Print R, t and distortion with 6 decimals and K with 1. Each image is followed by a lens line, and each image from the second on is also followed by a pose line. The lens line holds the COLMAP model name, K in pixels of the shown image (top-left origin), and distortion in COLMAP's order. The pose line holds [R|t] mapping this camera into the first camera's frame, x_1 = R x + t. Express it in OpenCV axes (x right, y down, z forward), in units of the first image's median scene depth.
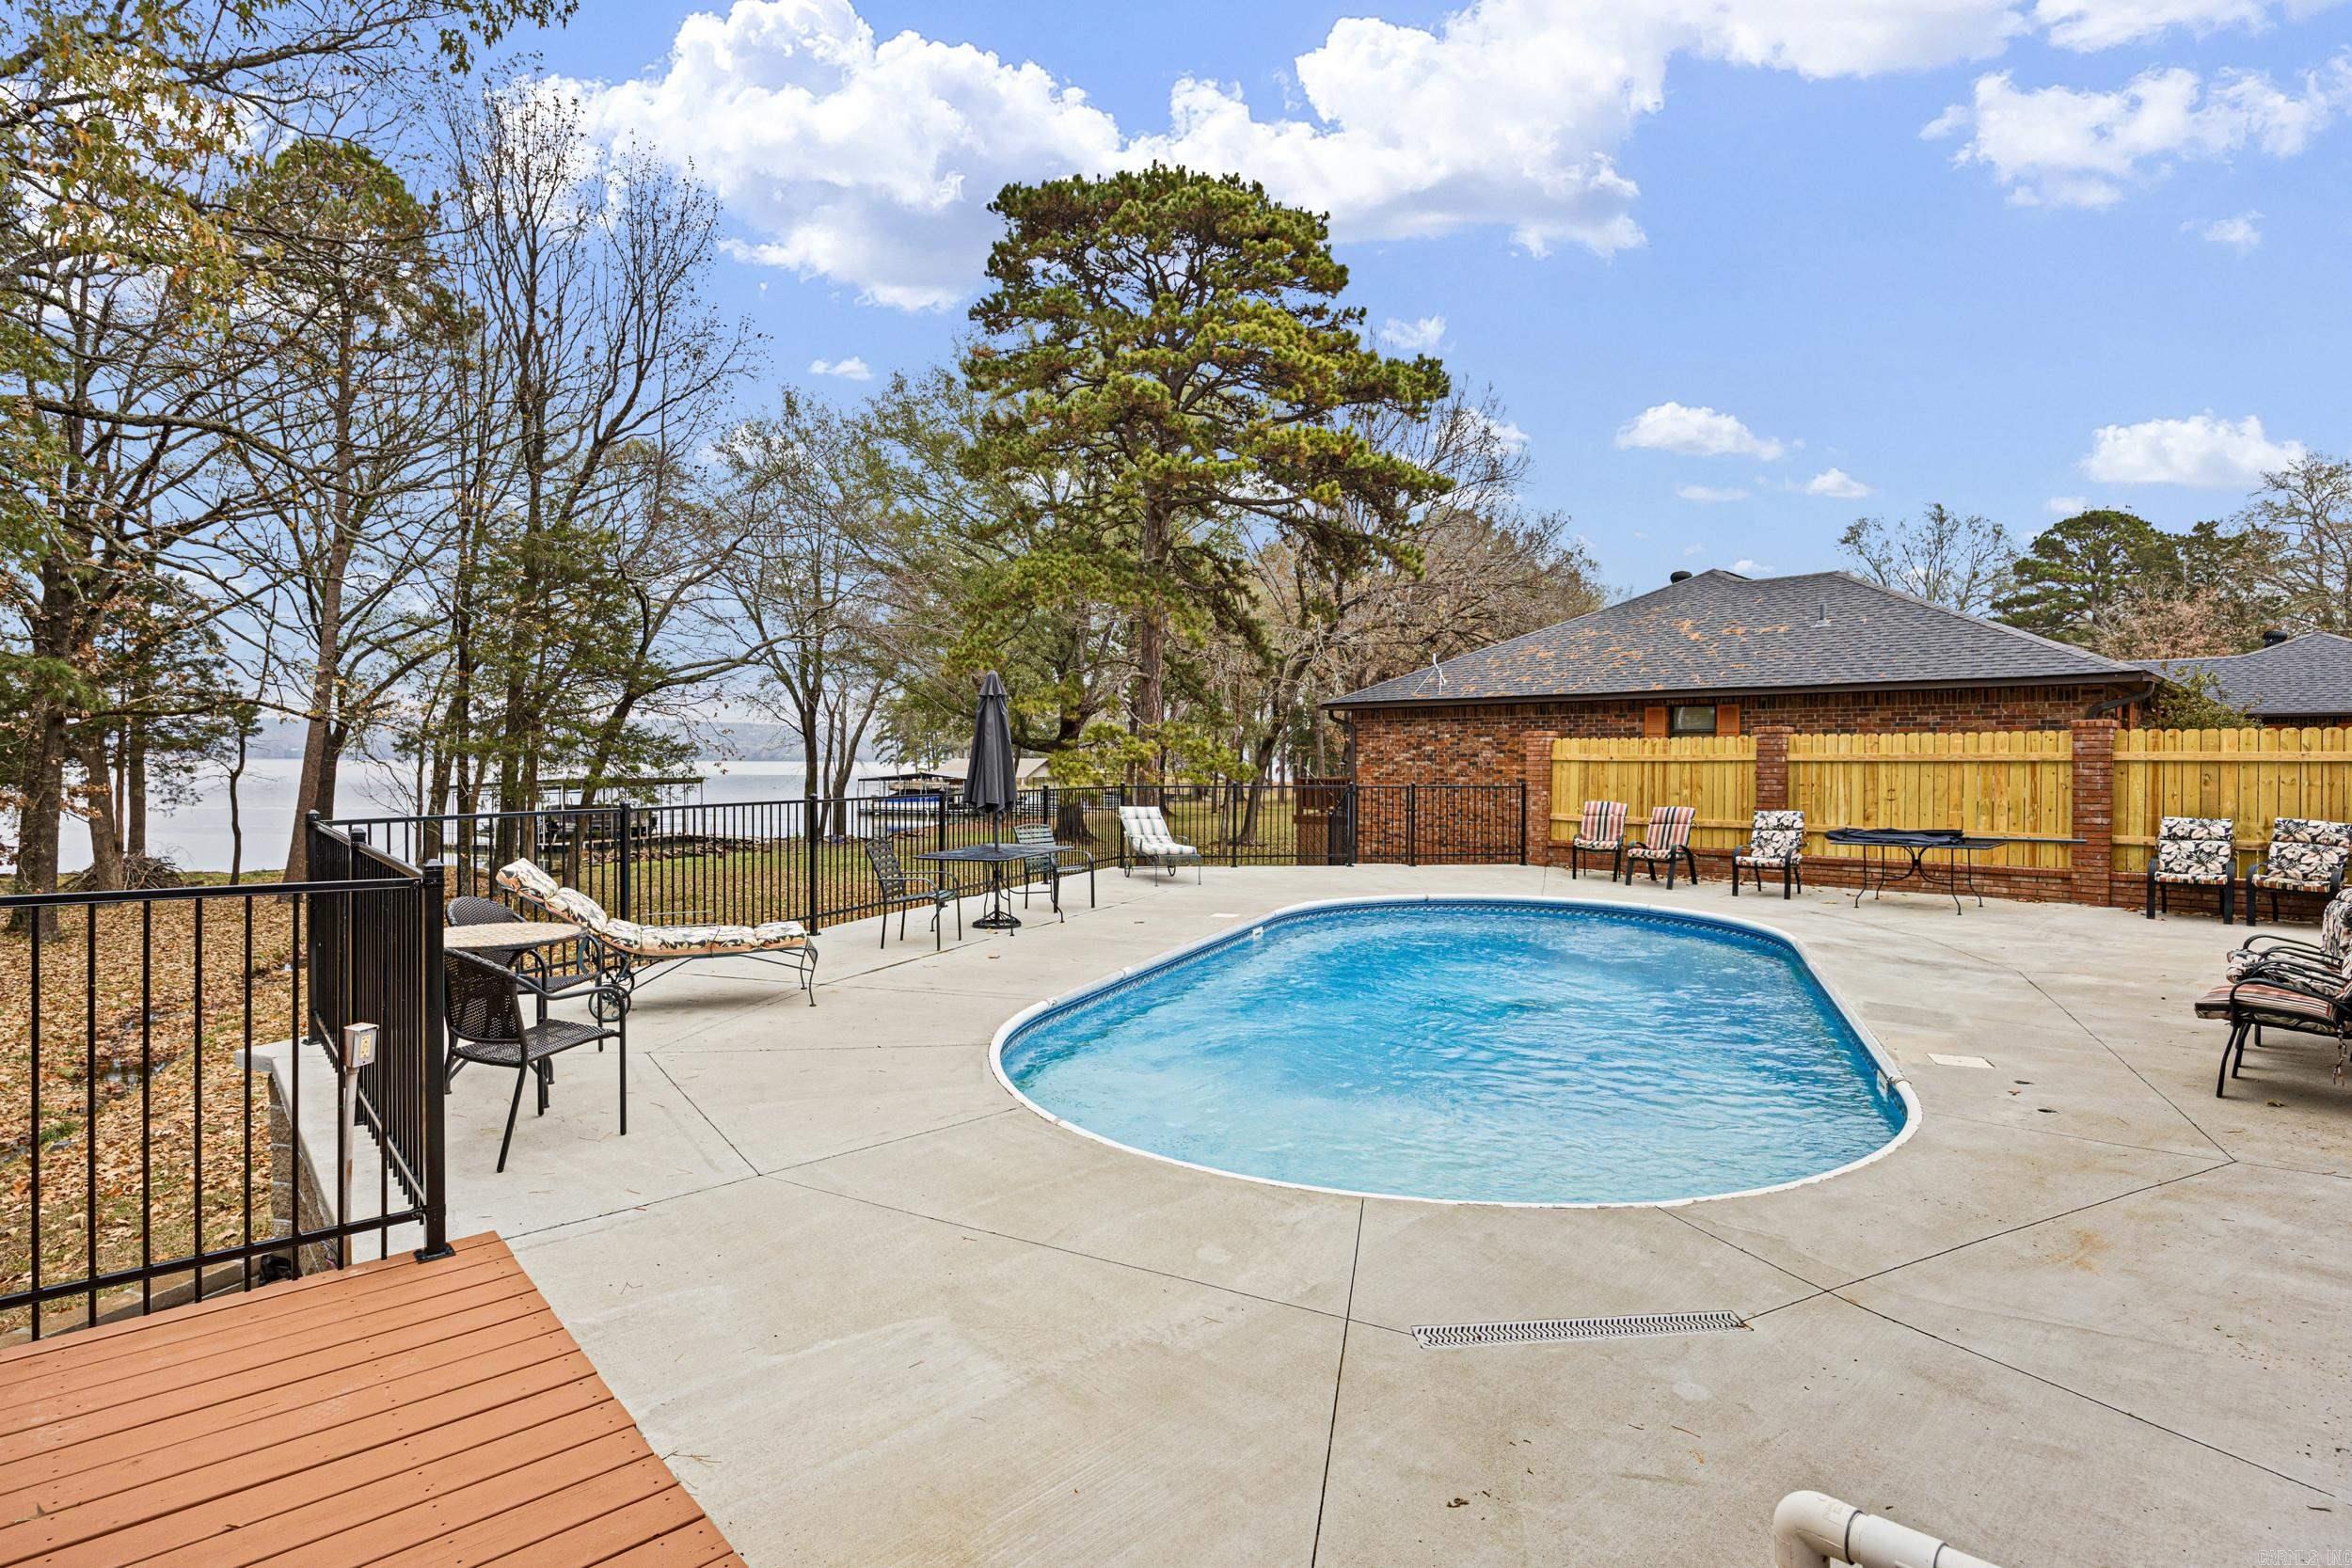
lens RADIAL K [[1157.9, 0, 1167.3], [0, 1157.9, 773.0], [0, 0, 1]] dist [-0.004612, -0.000566]
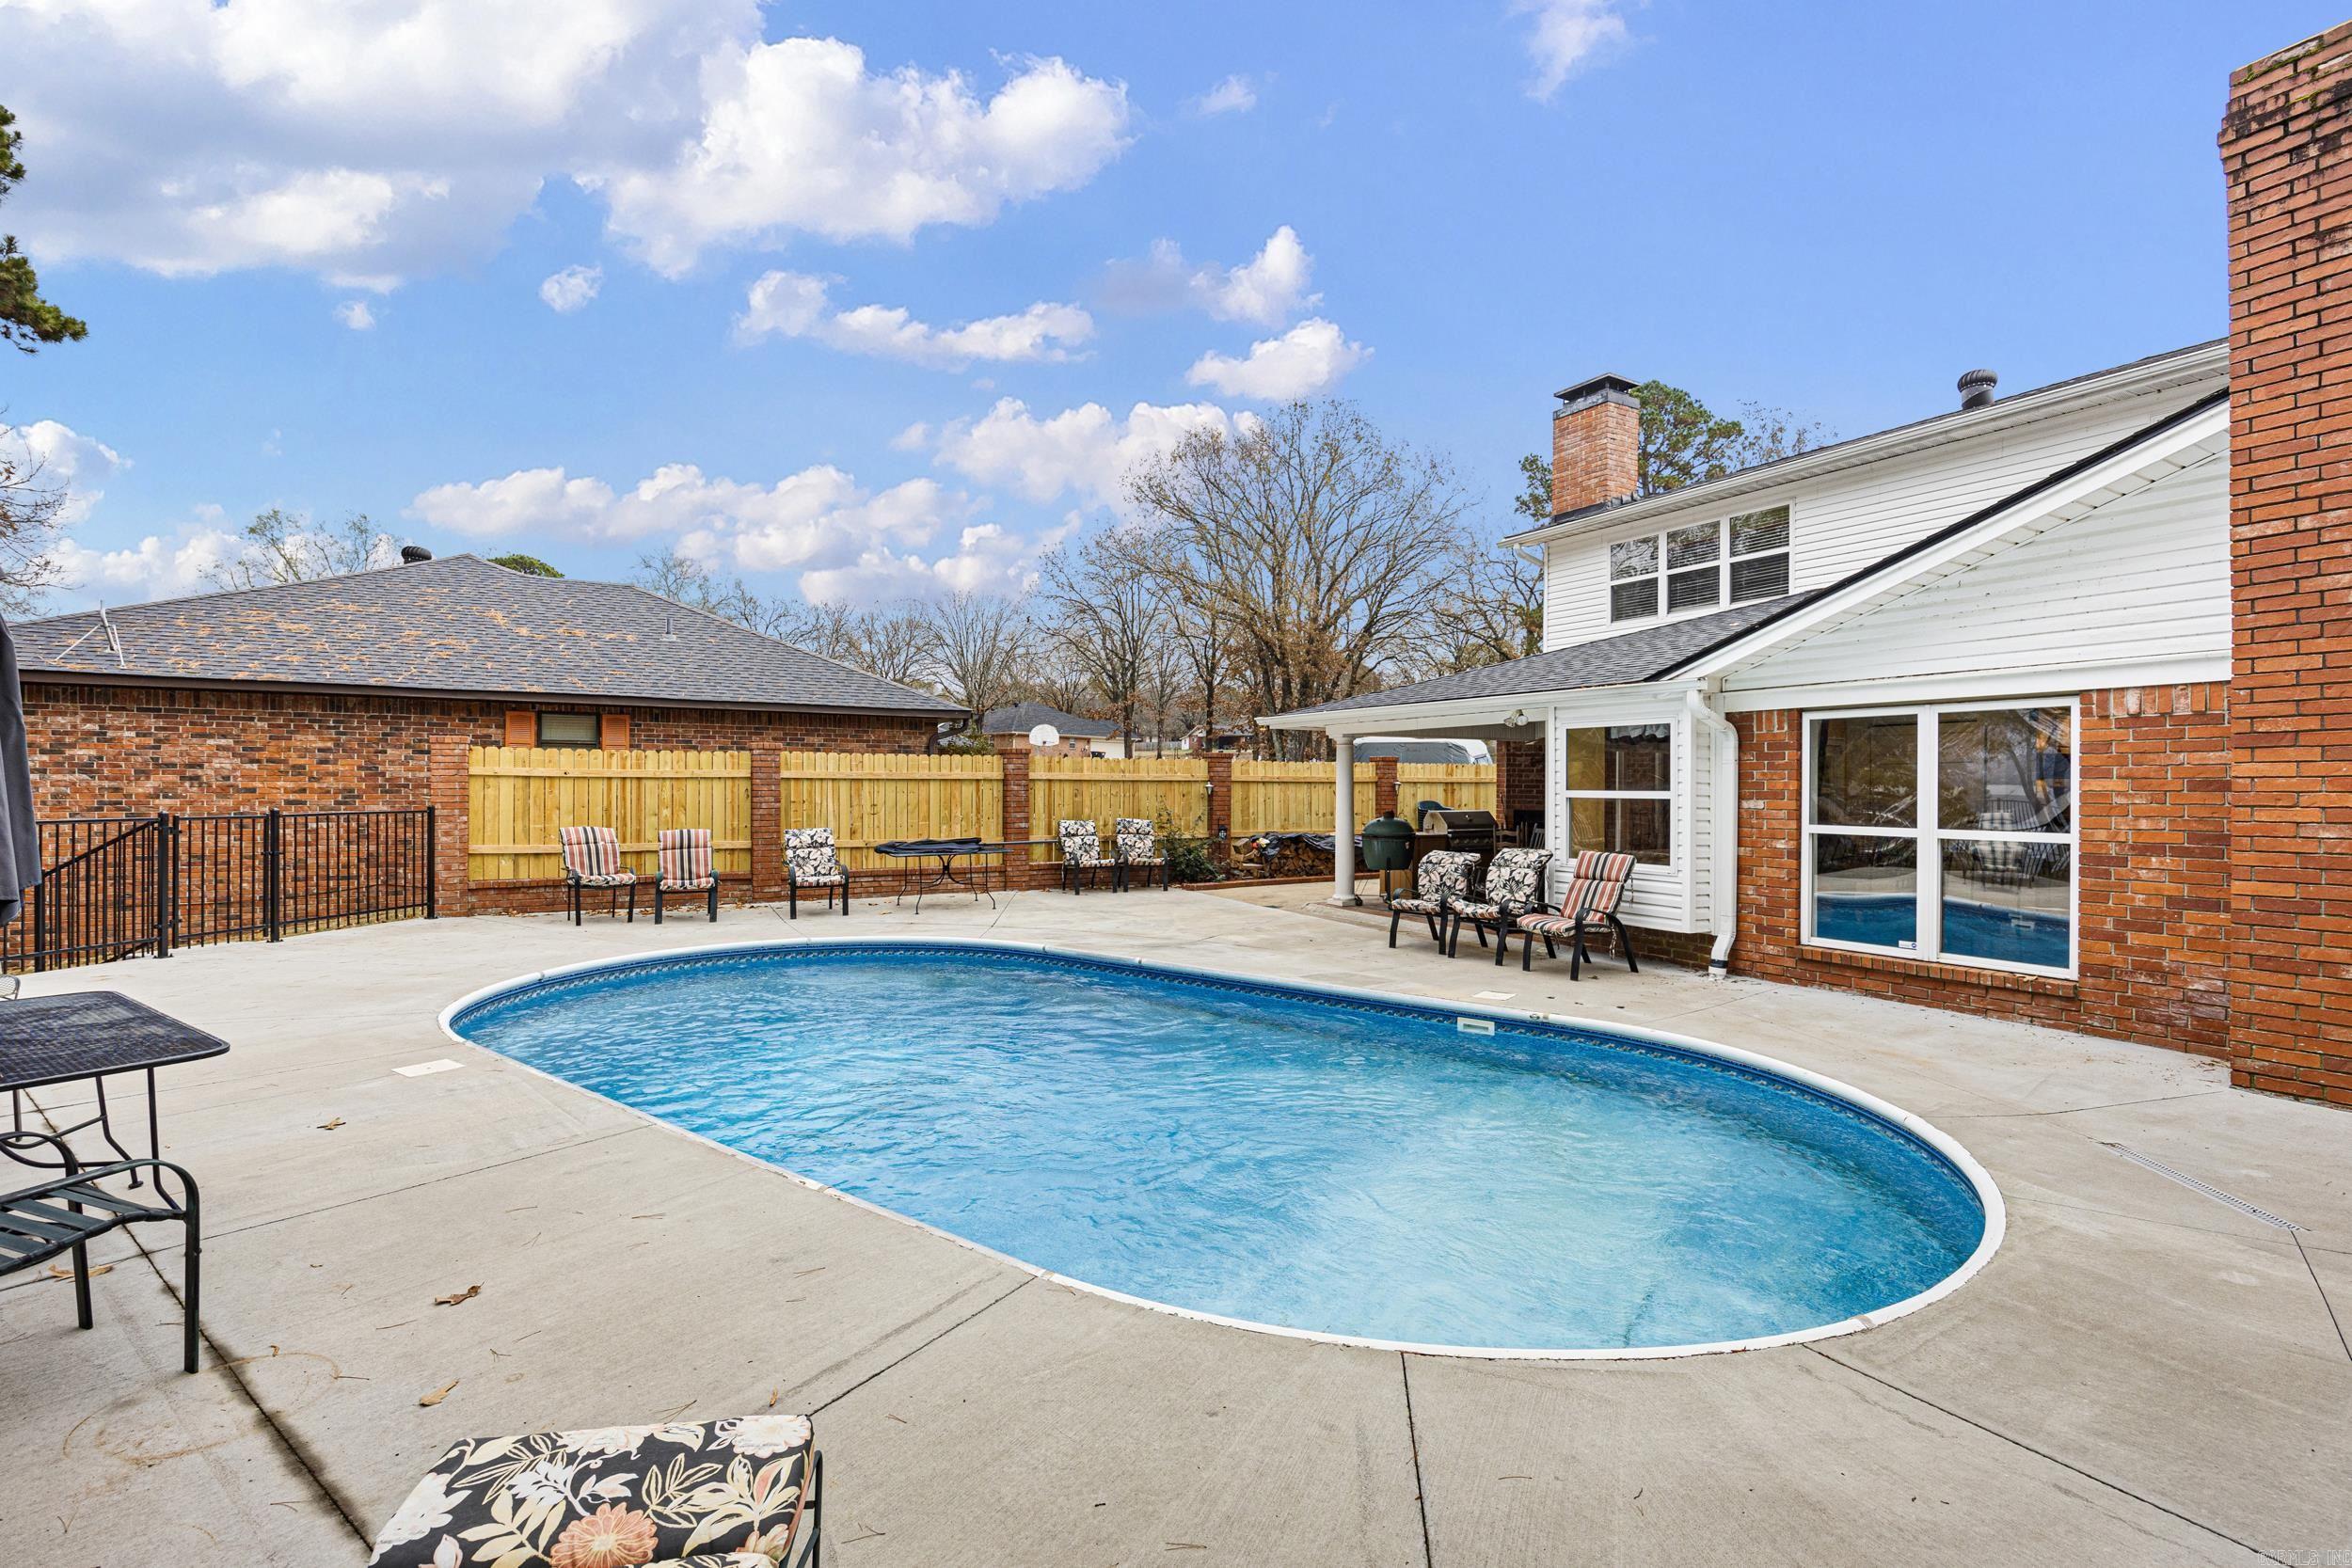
lens RADIAL K [[1072.9, 0, 1194.8], [0, 1072.9, 779.5], [0, 0, 1]] dist [-0.015711, 0.000530]
pose [[0.223685, 0.003124, 0.974657, -0.239392], [0.003368, 0.999986, -0.003978, -0.003719], [-0.974656, 0.004173, 0.223671, 0.380432]]
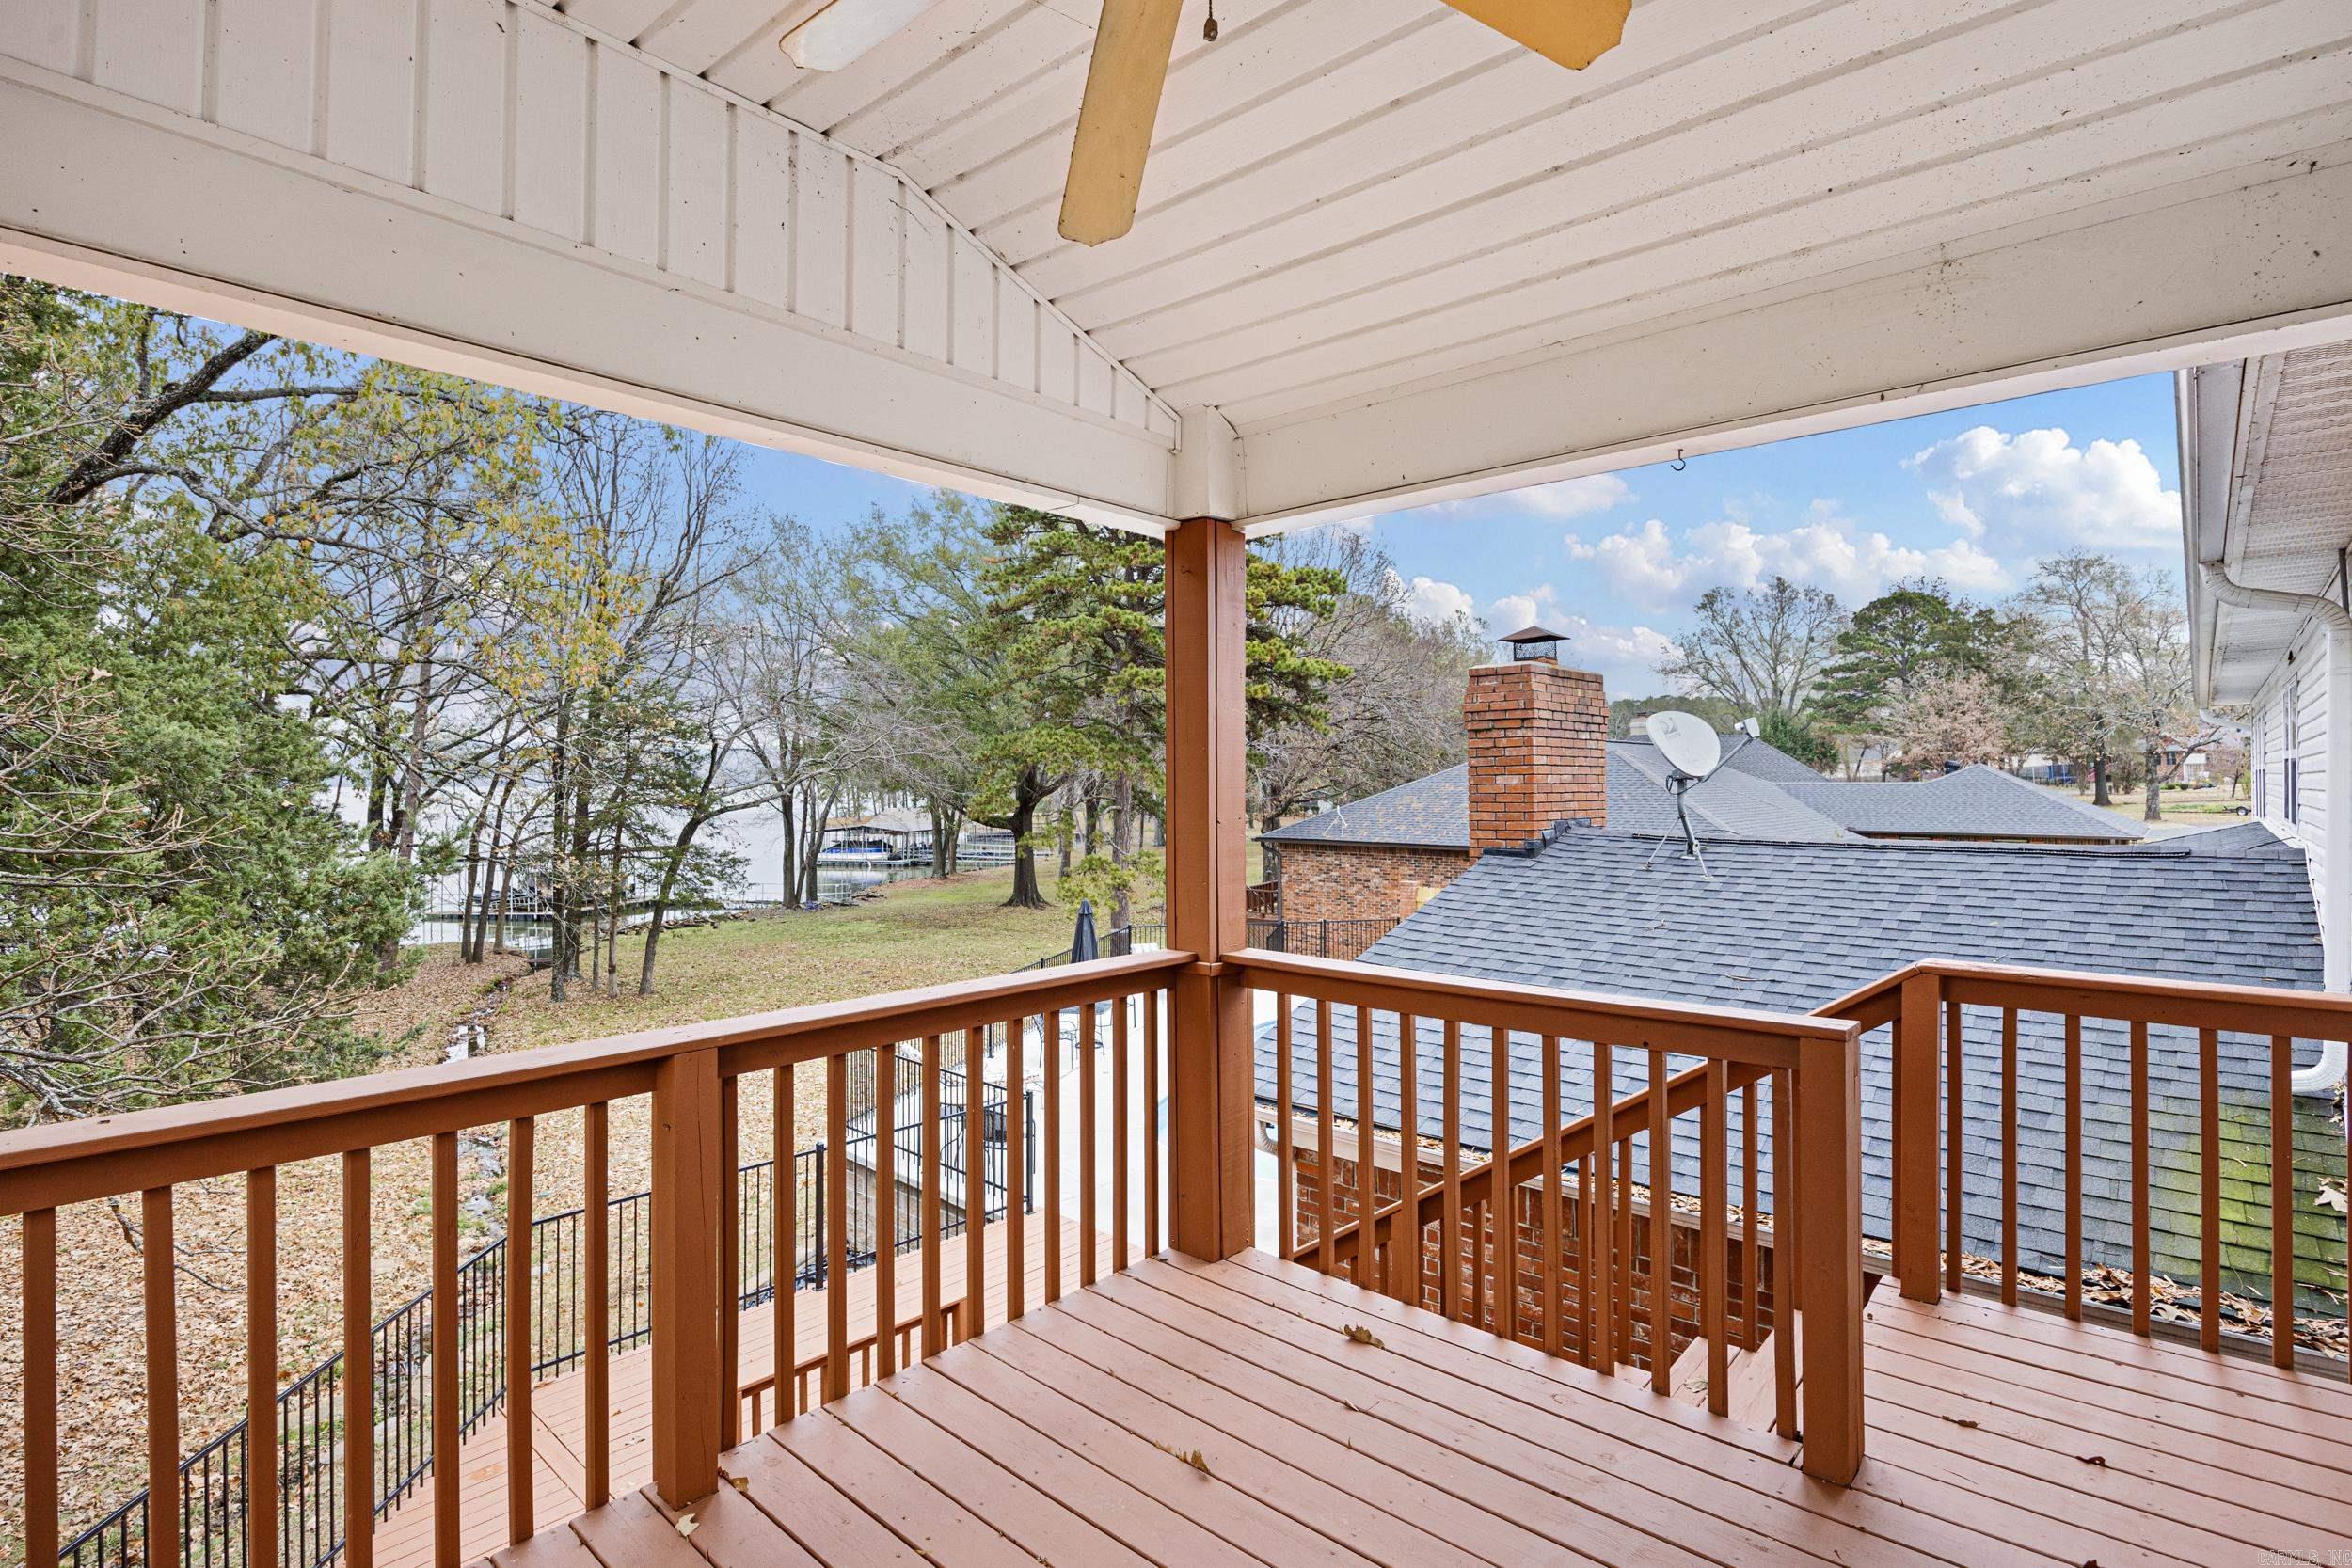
lens RADIAL K [[1157.9, 0, 1185.0], [0, 1157.9, 778.3], [0, 0, 1]] dist [-0.004612, -0.000566]
pose [[0.995697, -0.003408, 0.092606, -0.096878], [0.004828, 0.999874, -0.015118, -0.145053], [-0.092542, 0.015500, 0.995588, -0.439487]]
